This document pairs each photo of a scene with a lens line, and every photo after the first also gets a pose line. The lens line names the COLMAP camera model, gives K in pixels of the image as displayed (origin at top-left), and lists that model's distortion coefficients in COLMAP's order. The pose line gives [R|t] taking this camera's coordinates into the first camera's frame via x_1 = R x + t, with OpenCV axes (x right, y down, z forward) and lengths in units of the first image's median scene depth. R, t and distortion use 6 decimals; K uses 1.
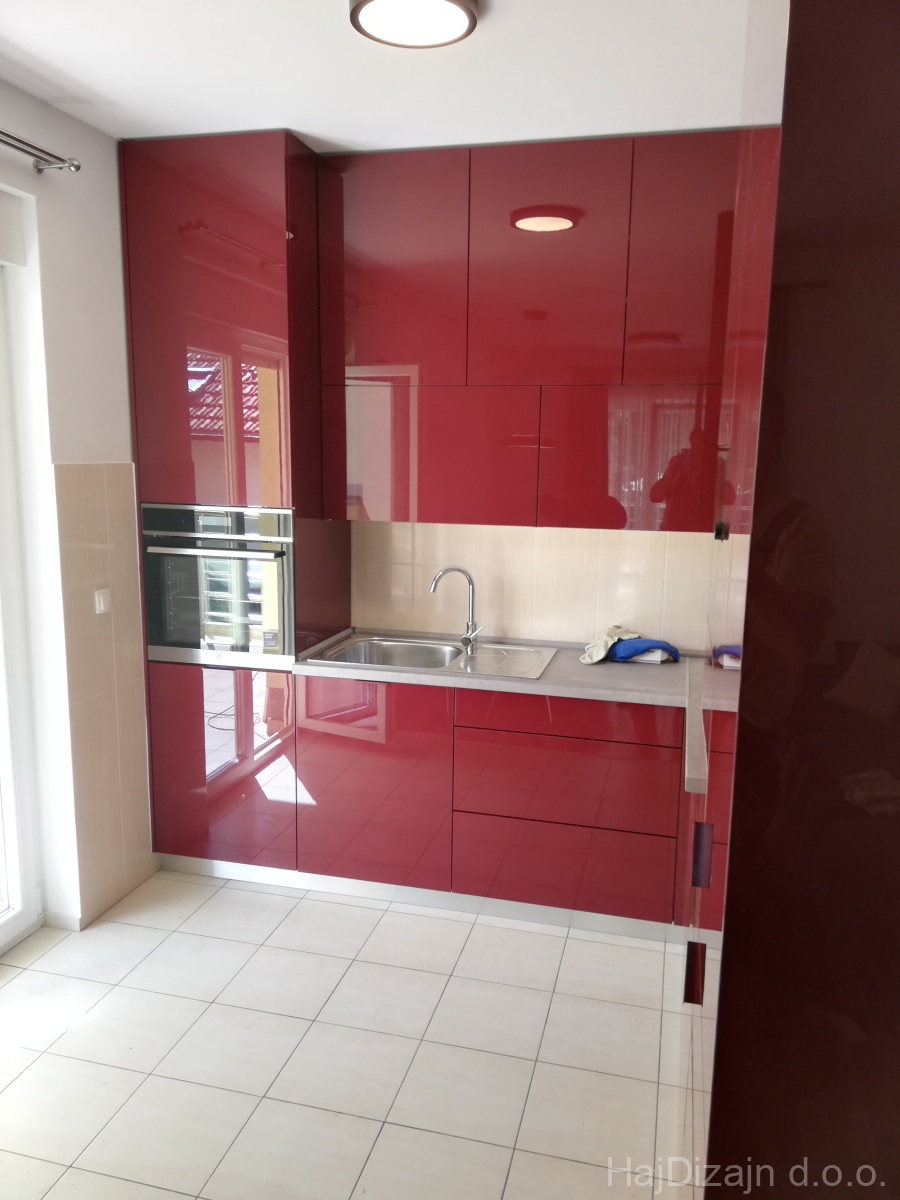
lens RADIAL K [[901.5, 0, 470.9], [0, 901.5, 604.8], [0, 0, 1]] dist [0.081034, -0.108161]
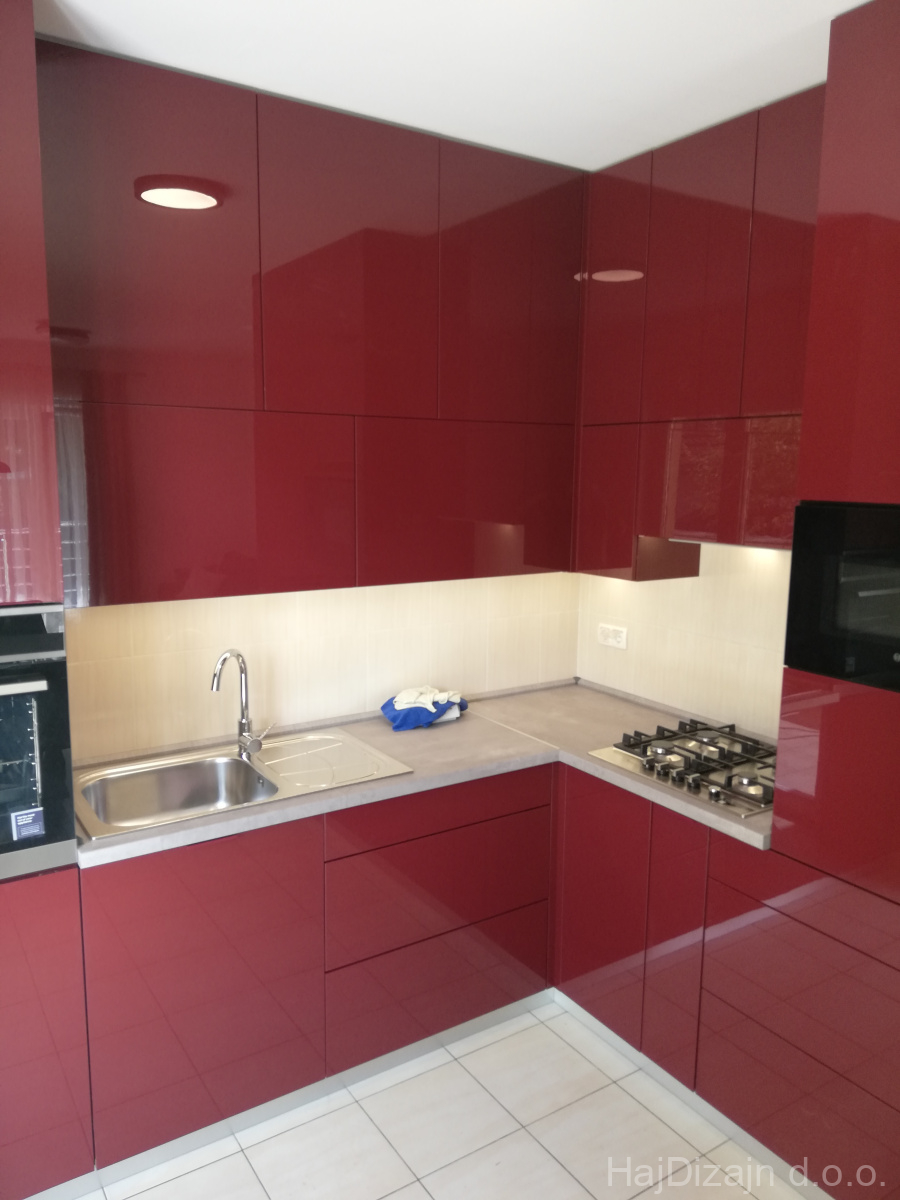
lens RADIAL K [[893.1, 0, 457.1], [0, 893.1, 594.5], [0, 0, 1]] dist [0.079087, -0.107663]
pose [[0.680251, -0.116437, 0.723672, -0.420184], [0.125485, 0.991226, 0.041530, -0.095299], [-0.722158, 0.062559, 0.688894, 0.357329]]
